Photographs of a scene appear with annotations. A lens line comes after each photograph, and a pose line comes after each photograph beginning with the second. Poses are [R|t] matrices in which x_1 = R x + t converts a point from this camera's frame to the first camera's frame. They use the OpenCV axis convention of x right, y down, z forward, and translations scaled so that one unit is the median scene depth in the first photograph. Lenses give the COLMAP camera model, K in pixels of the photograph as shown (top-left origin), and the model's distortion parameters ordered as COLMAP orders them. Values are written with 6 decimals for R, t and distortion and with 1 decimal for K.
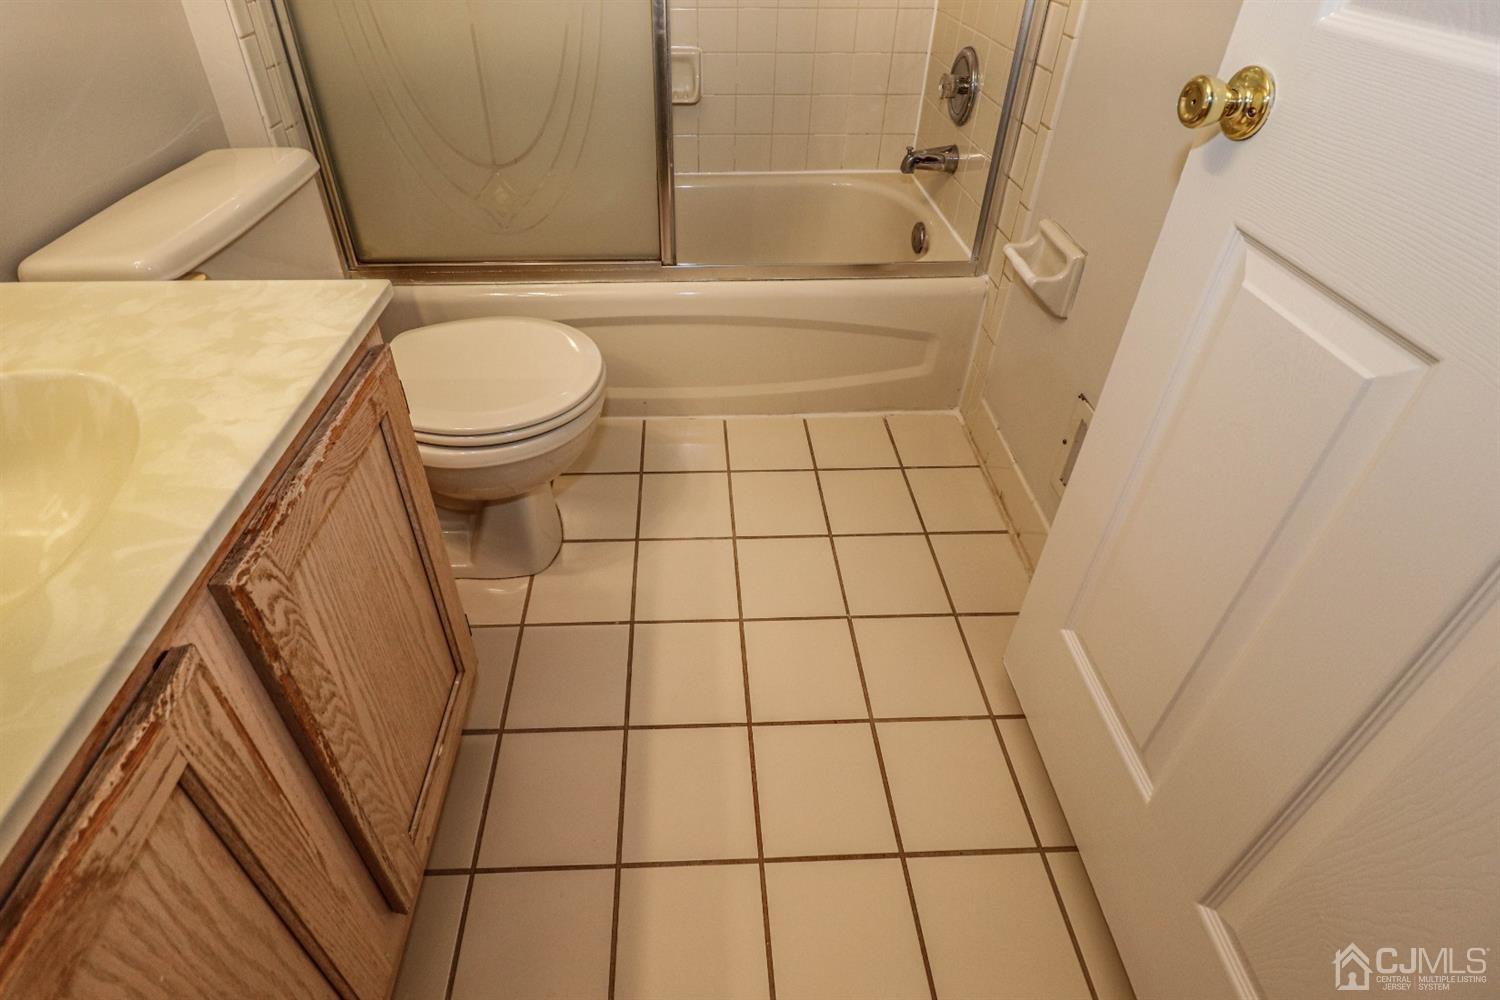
lens RADIAL K [[750.5, 0, 706.7], [0, 750.5, 403.2], [0, 0, 1]] dist [-0.012405, -0.000442]
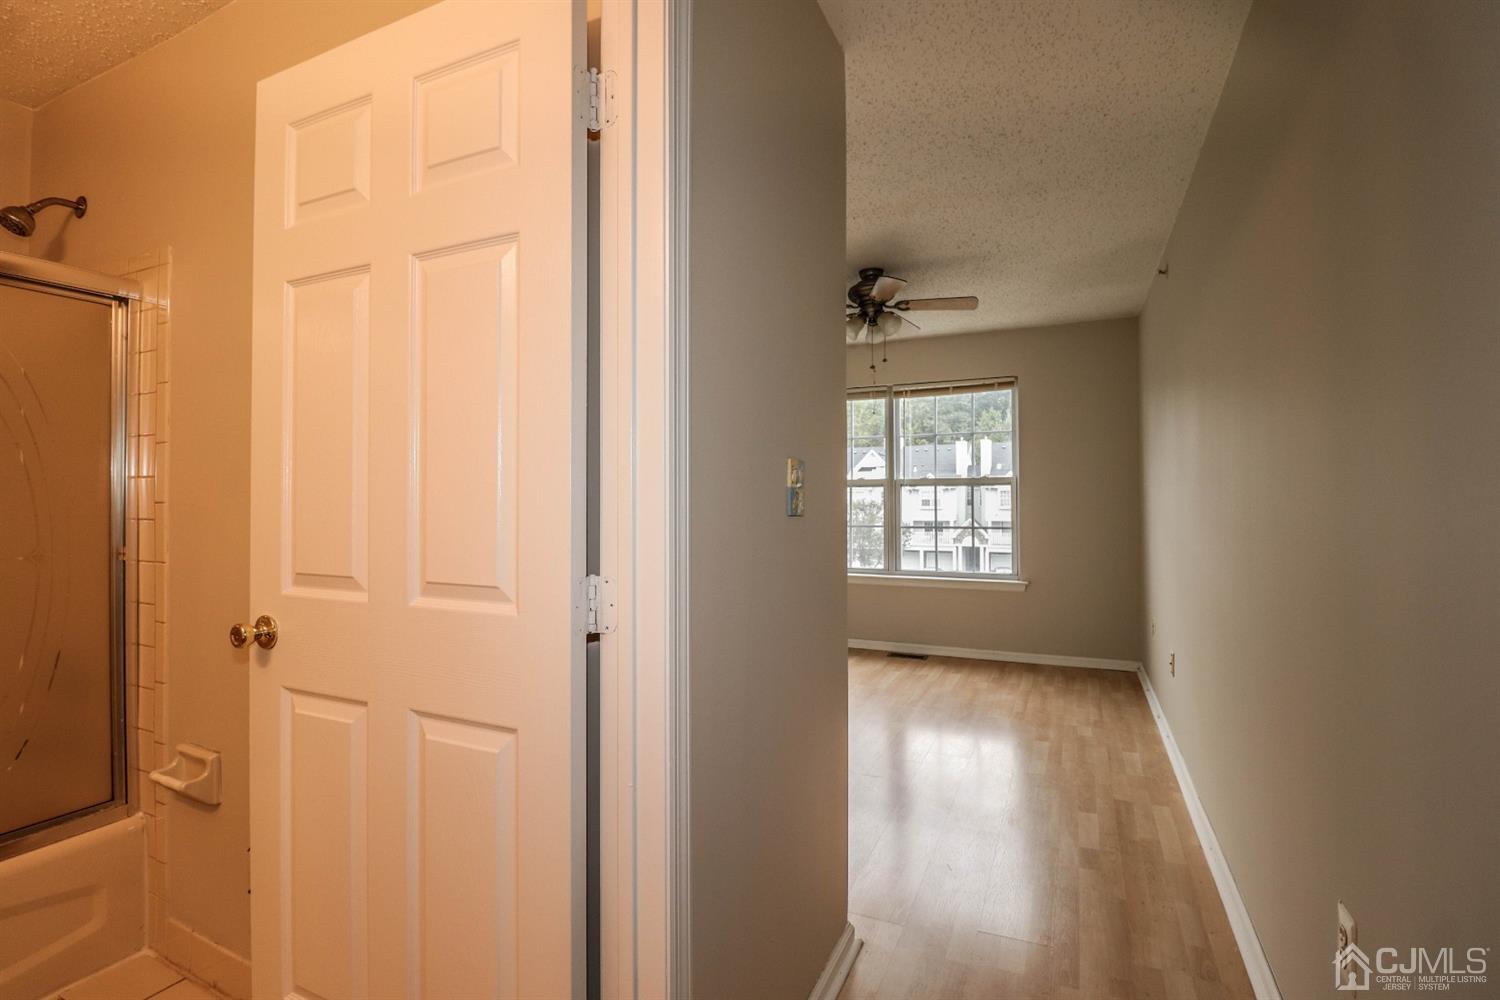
lens RADIAL K [[693.0, 0, 755.1], [0, 693.0, 493.0], [0, 0, 1]] dist [-0.026446, 0.000320]
pose [[0.431532, 0.008361, 0.902059, -0.261463], [0.522545, 0.812795, -0.257512, 0.311132], [-0.735342, 0.582490, 0.346378, -0.571015]]
